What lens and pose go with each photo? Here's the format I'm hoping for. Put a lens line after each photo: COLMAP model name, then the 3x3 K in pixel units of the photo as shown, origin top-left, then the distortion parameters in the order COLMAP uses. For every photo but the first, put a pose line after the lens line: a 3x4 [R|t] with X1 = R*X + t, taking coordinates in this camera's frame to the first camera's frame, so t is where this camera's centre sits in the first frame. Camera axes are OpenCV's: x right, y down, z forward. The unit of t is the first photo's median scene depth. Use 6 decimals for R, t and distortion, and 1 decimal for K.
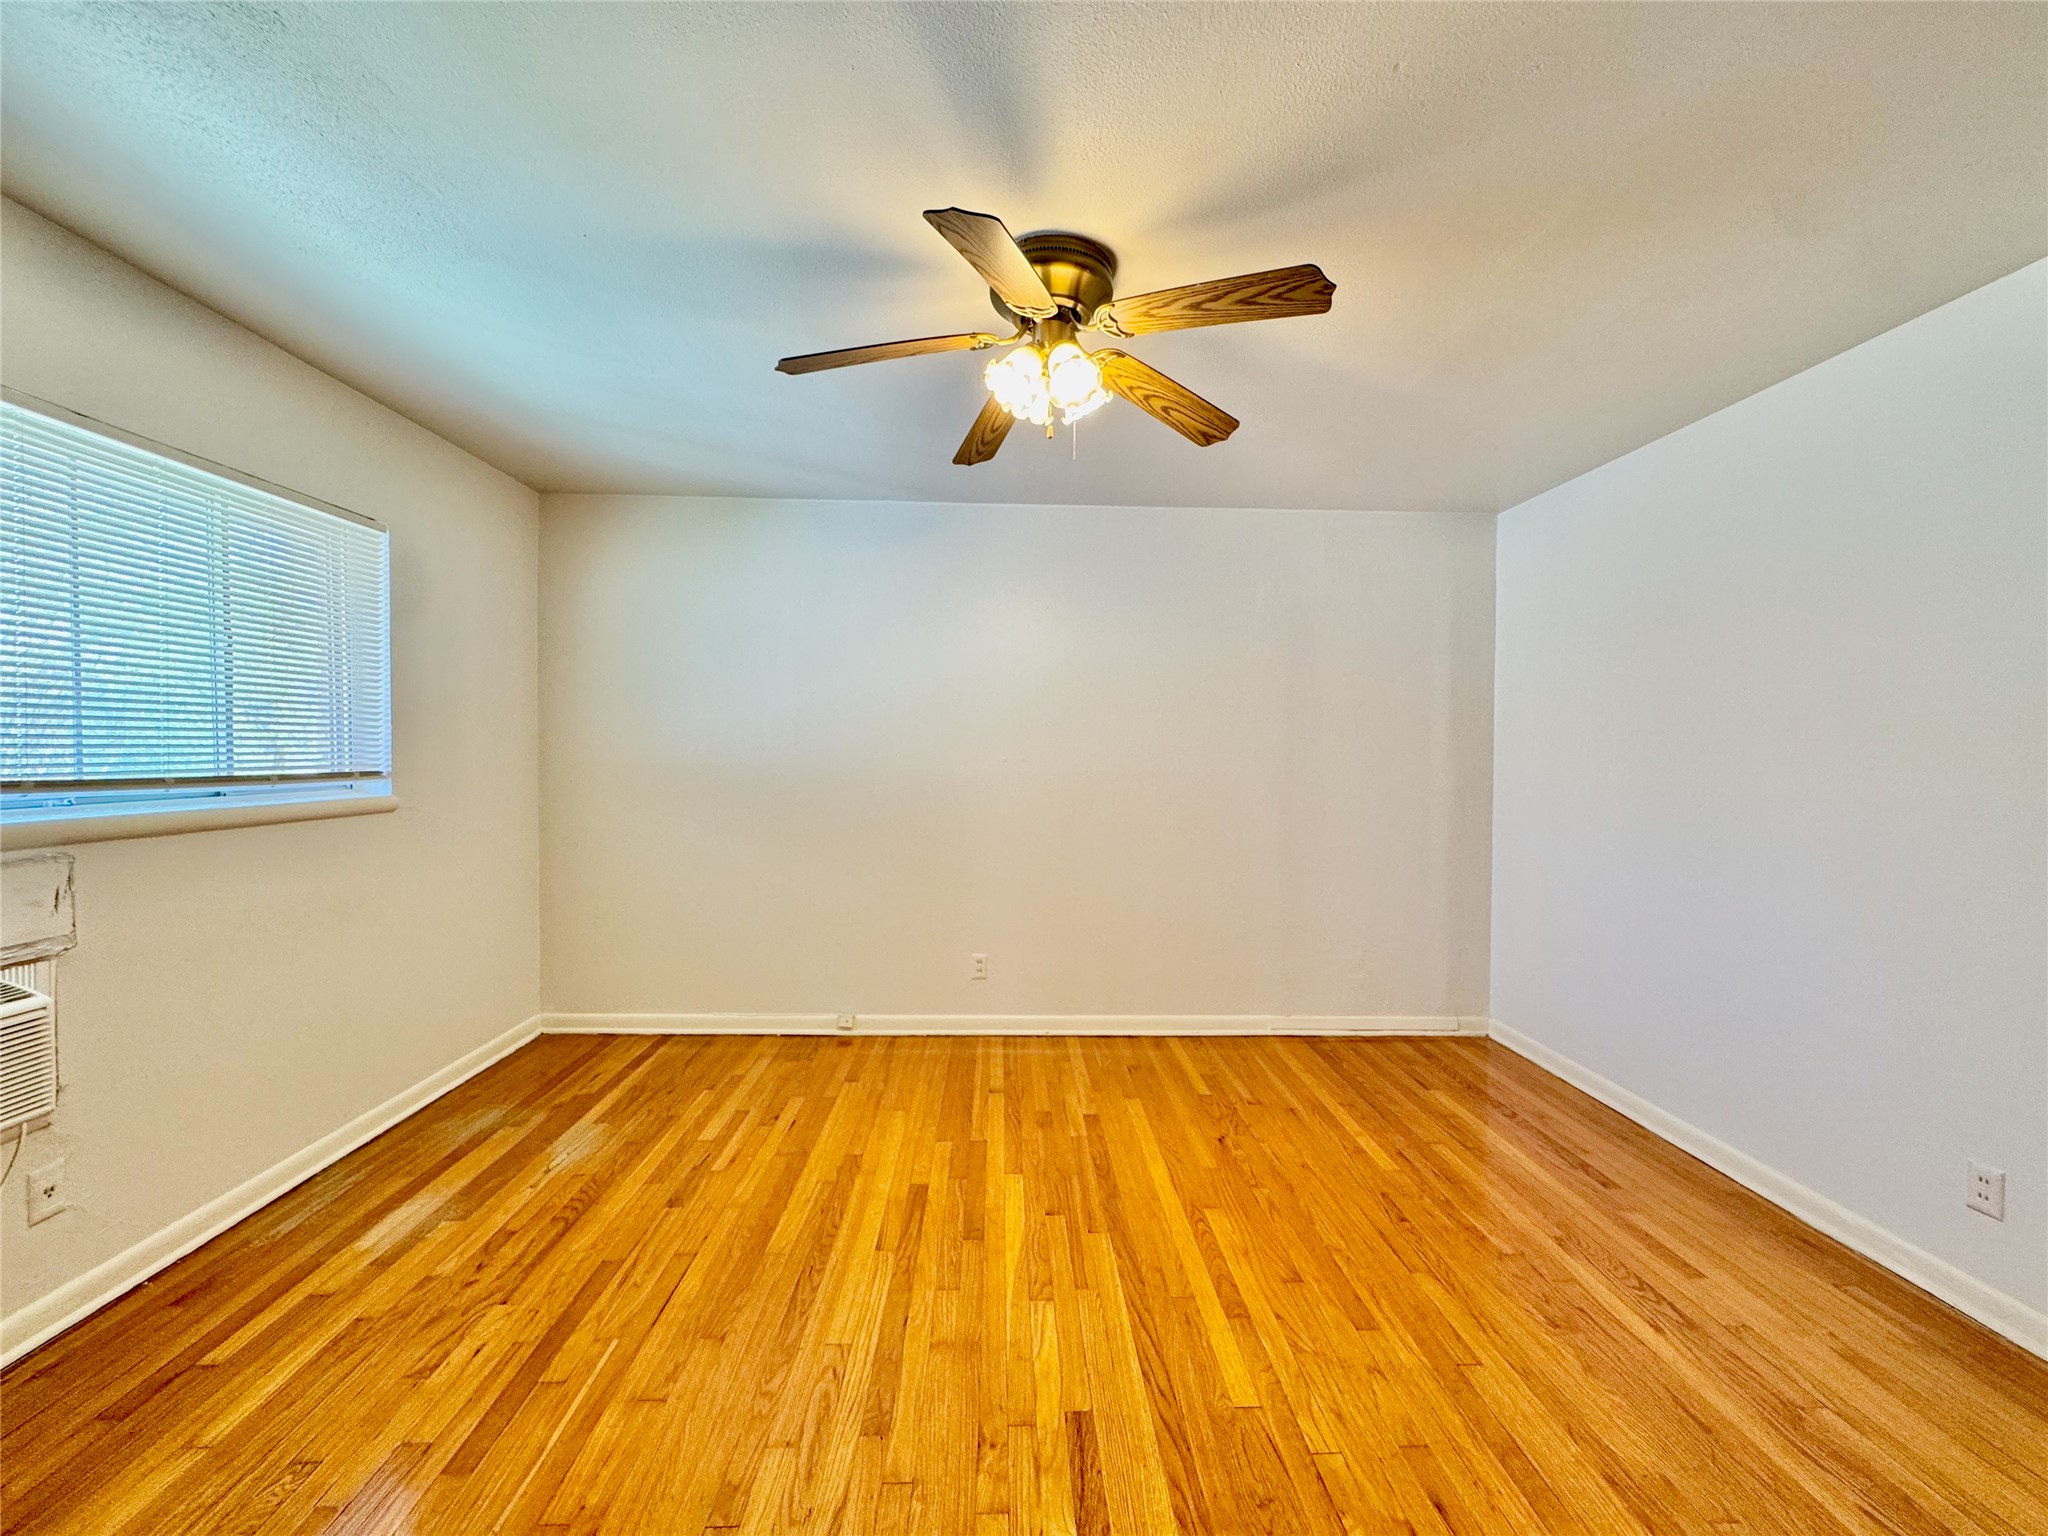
lens RADIAL K [[821.4, 0, 1024.0], [0, 821.4, 768.0], [0, 0, 1]] dist [-0.001731, -0.000133]
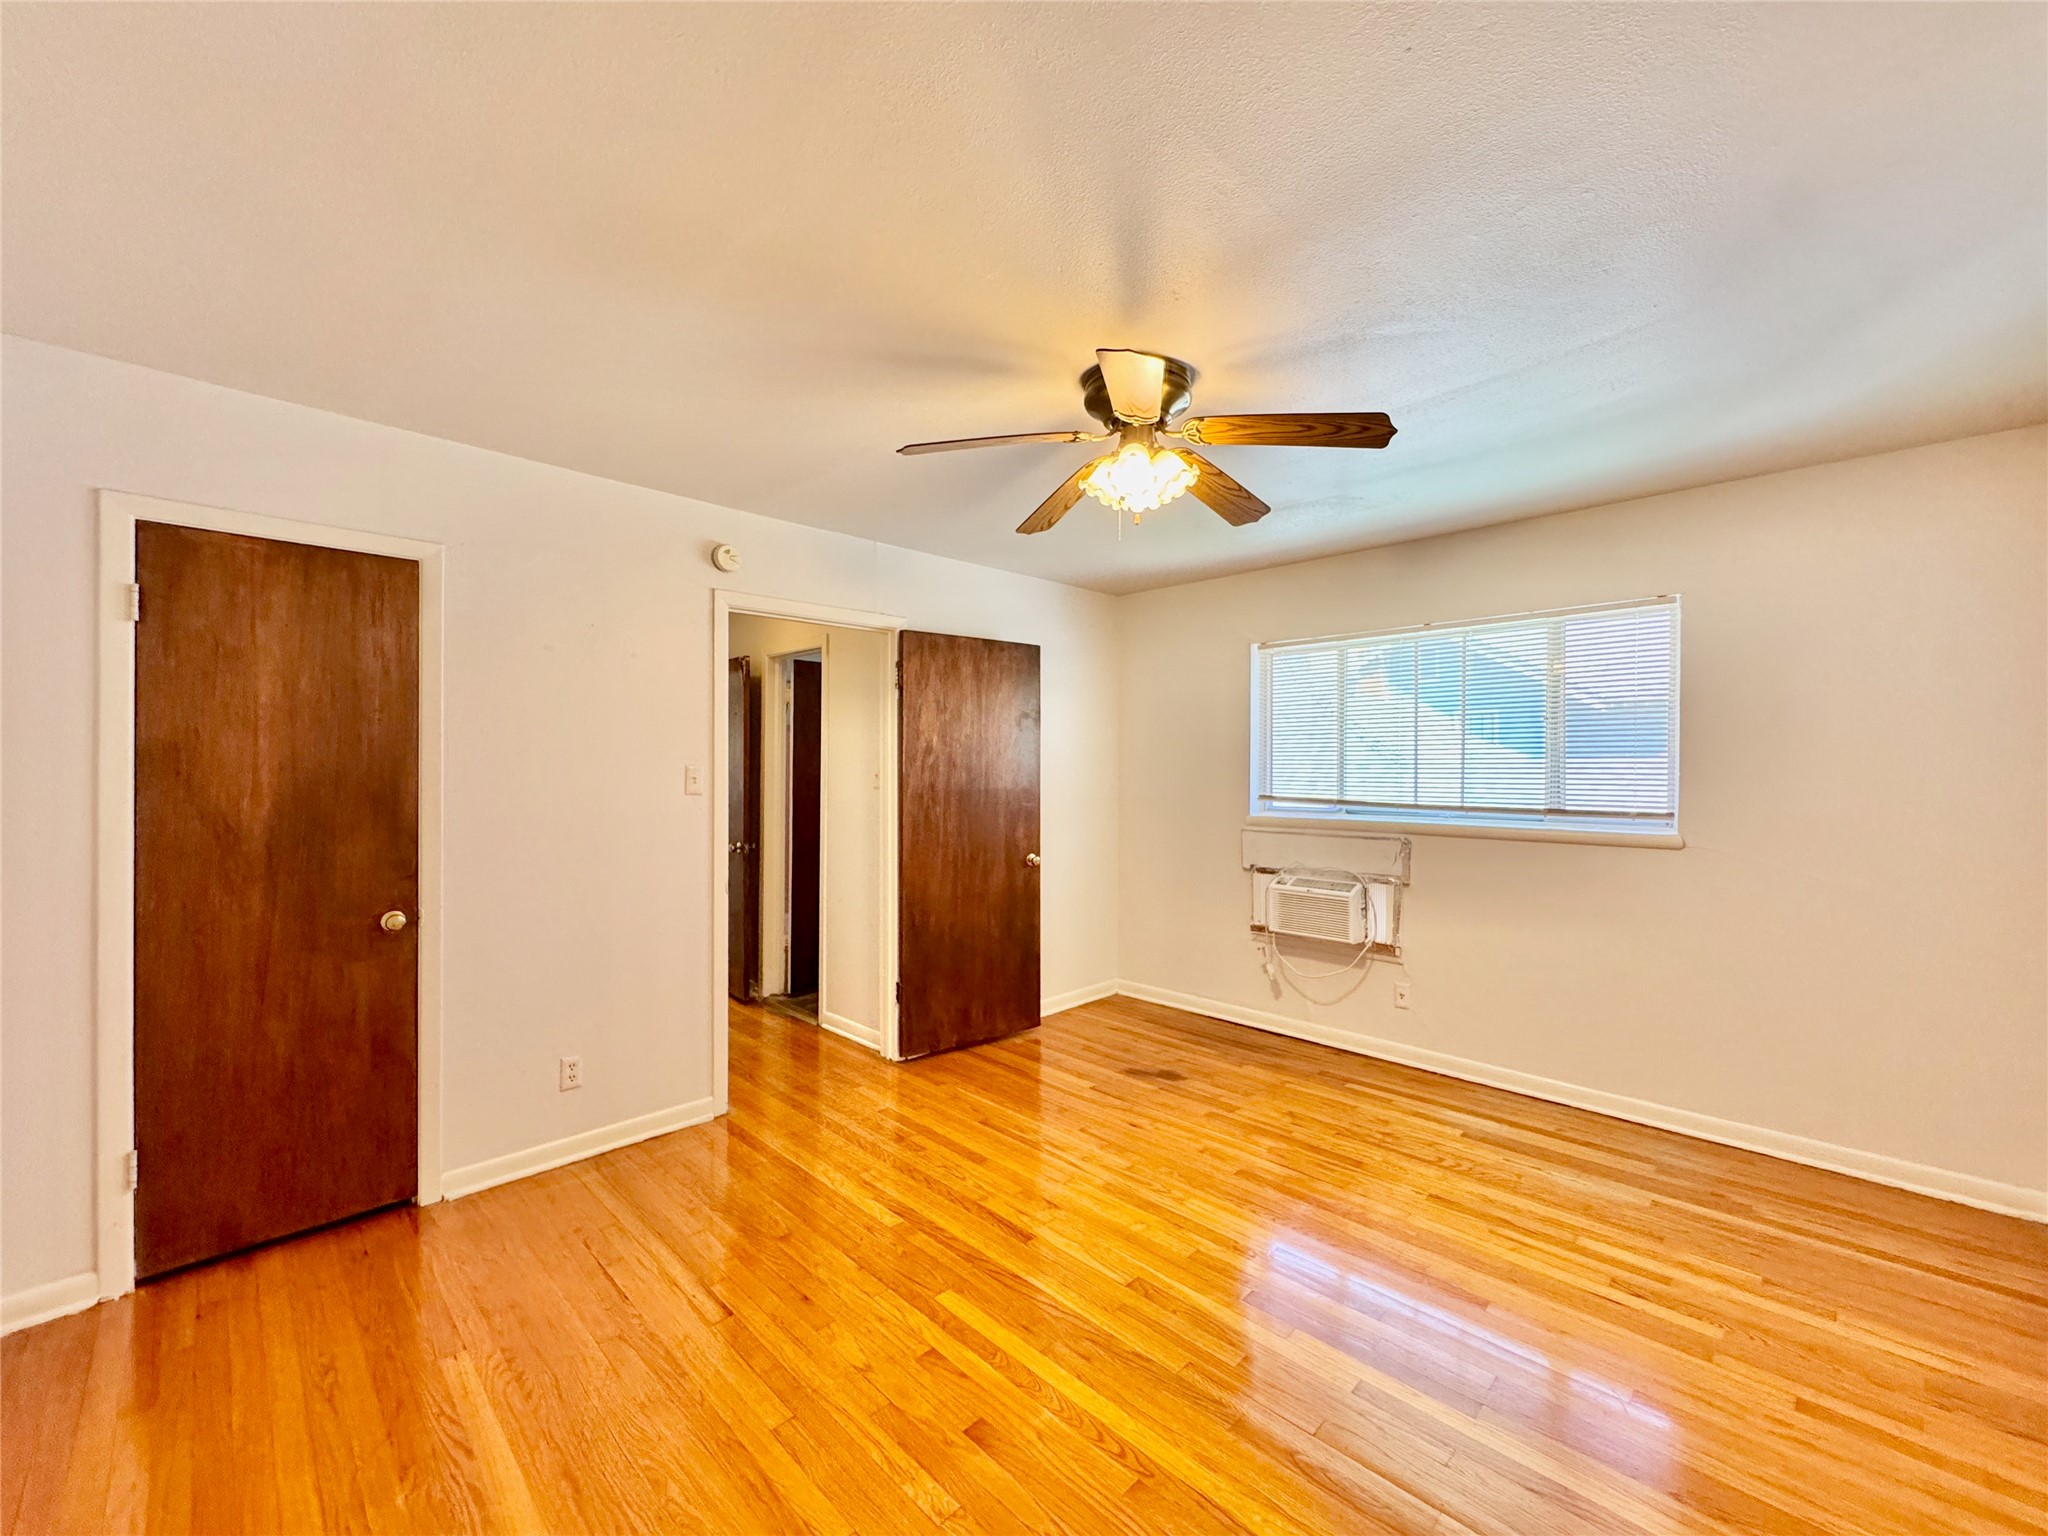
lens RADIAL K [[821.4, 0, 1024.0], [0, 821.4, 768.0], [0, 0, 1]] dist [-0.001731, -0.000133]
pose [[-0.727076, -0.011711, -0.686457, 0.731214], [-0.025952, 0.999609, 0.010434, -0.052798], [0.686067, 0.025401, -0.727095, 1.358676]]
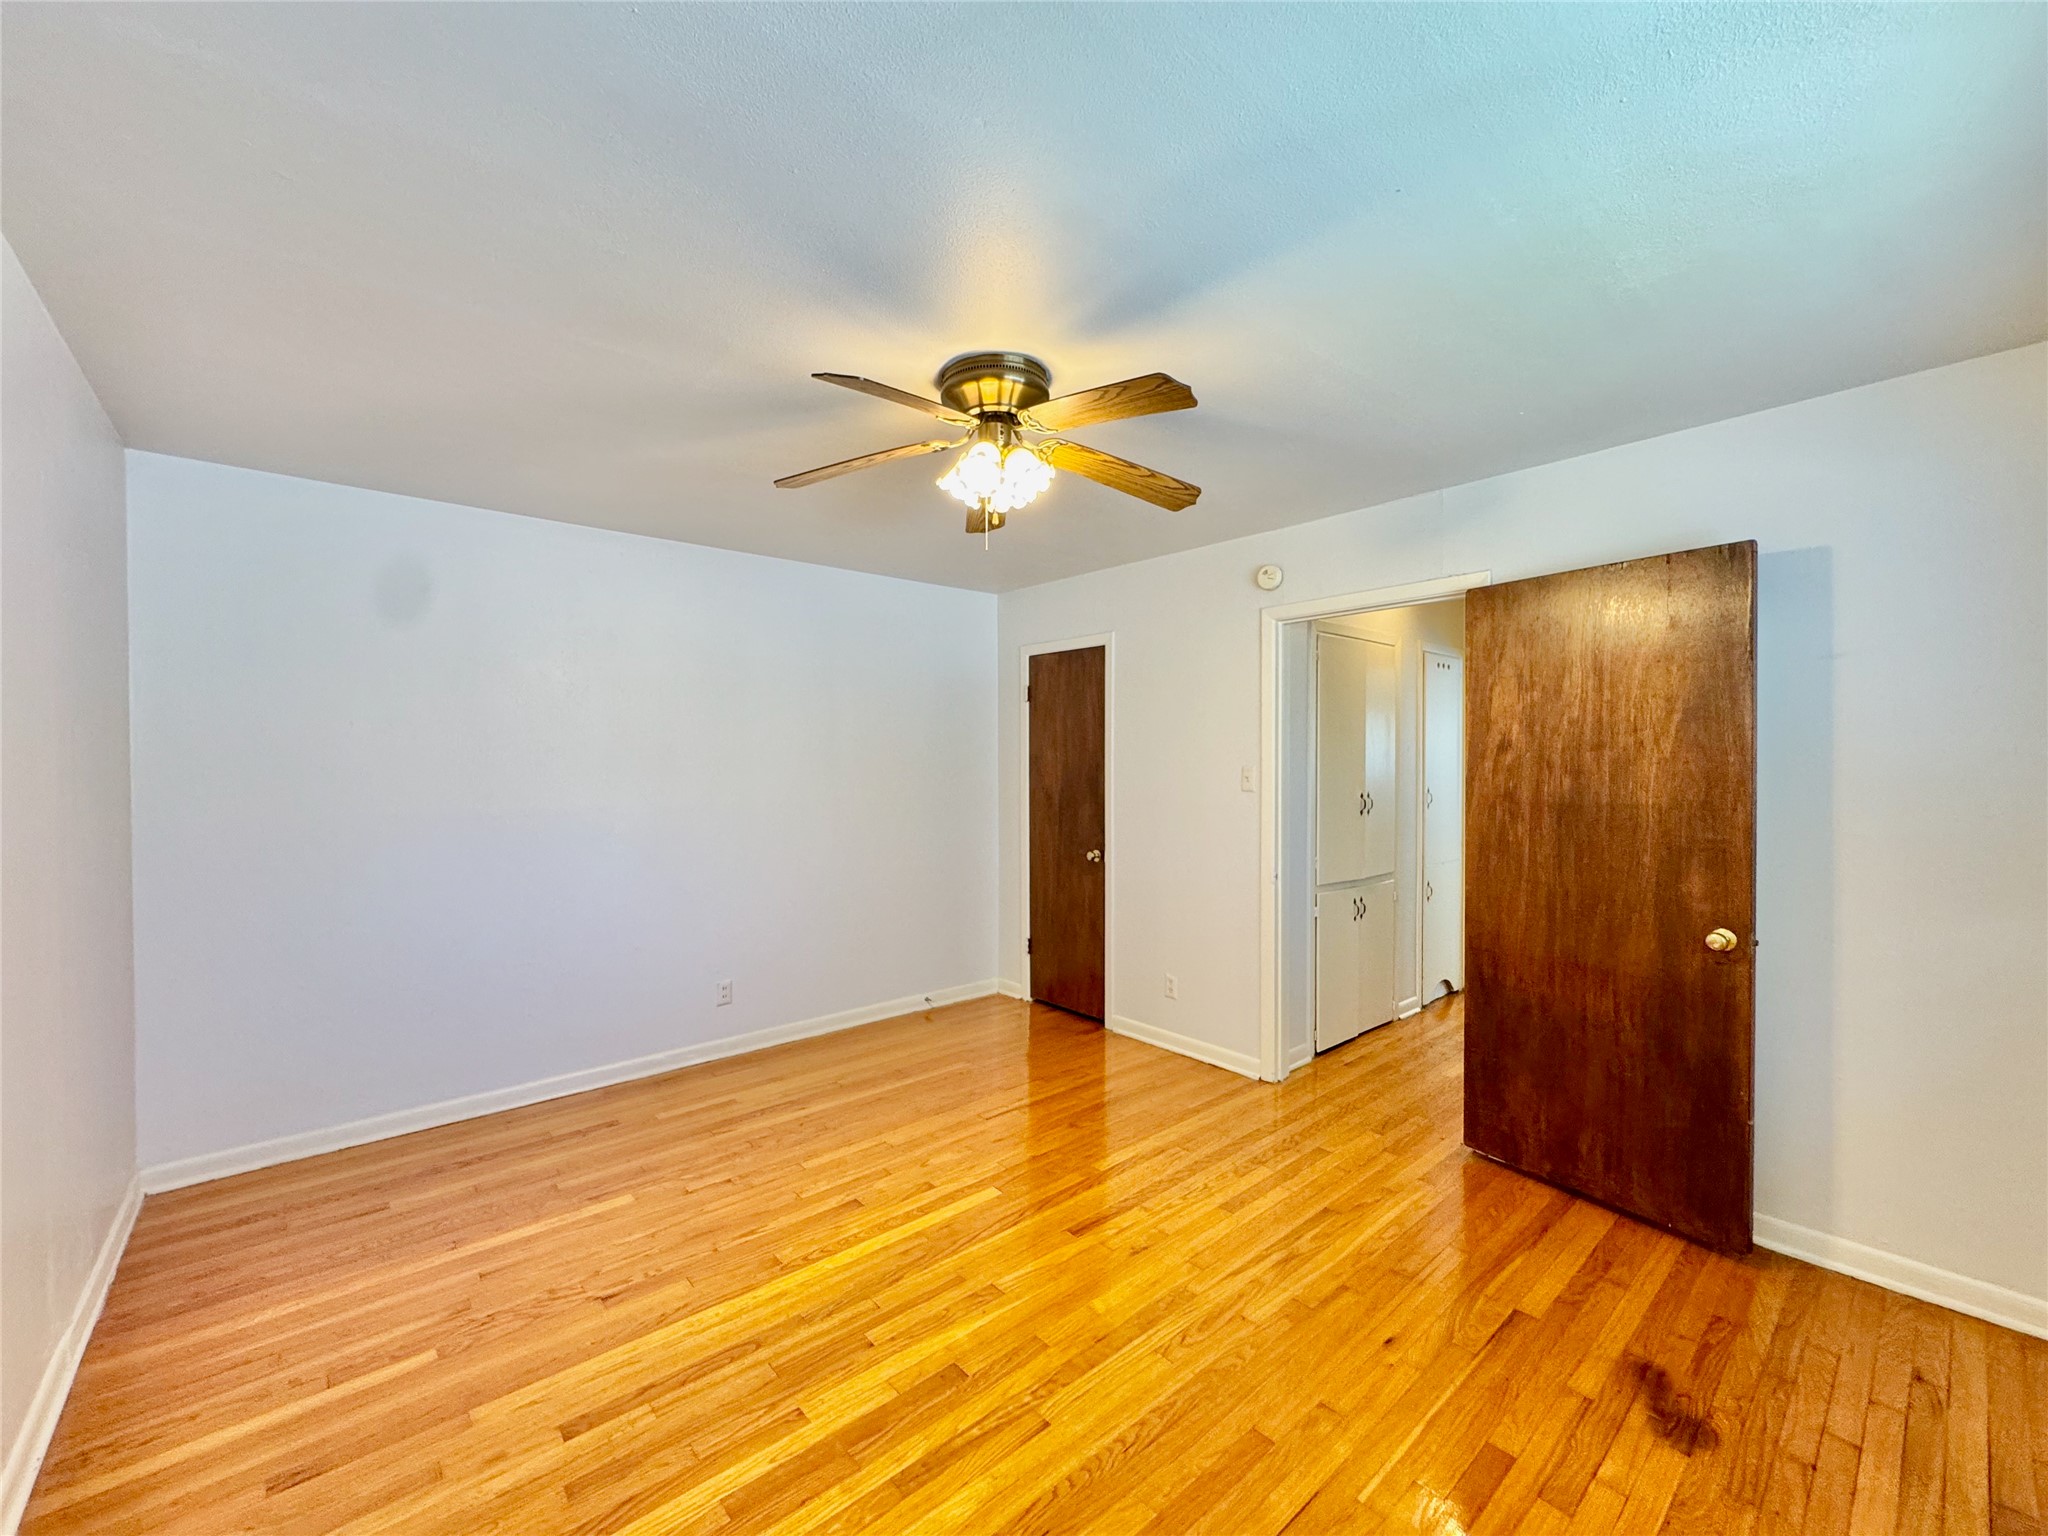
lens RADIAL K [[829.4, 0, 1024.0], [0, 829.4, 768.0], [0, 0, 1]] dist [-0.002547, -0.000310]
pose [[-0.634340, -0.016330, 0.772882, -0.689998], [0.011366, 0.999472, 0.030447, -0.076786], [-0.772971, 0.028098, -0.633819, 1.333625]]
